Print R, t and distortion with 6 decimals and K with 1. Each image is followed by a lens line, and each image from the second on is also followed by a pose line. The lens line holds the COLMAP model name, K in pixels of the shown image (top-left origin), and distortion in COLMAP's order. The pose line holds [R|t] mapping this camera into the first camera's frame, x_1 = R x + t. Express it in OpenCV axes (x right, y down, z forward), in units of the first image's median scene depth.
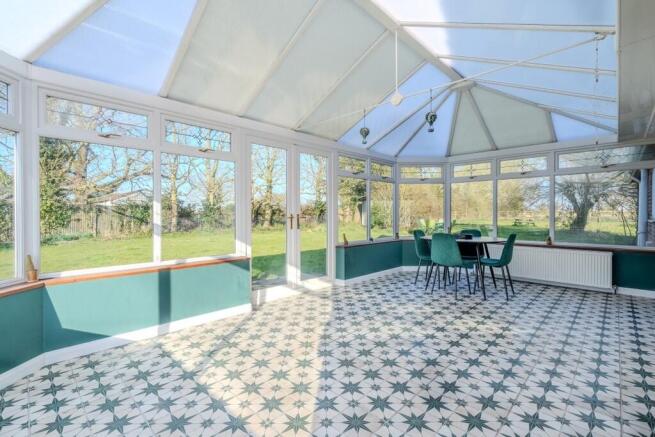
lens RADIAL K [[300.0, 0, 327.0], [0, 300.0, 217.5], [0, 0, 1]] dist [-0.005724, -0.000216]
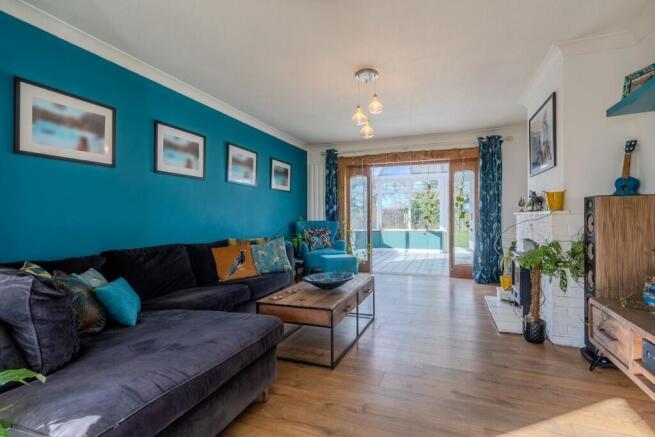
lens RADIAL K [[333.4, 0, 330.1], [0, 333.4, 217.9], [0, 0, 1]] dist [0.003822, 0.000283]
pose [[0.399429, -0.000931, -0.916764, 2.688752], [-0.002296, 0.999995, -0.002016, 0.004985], [0.916761, 0.002909, 0.399425, -1.381131]]
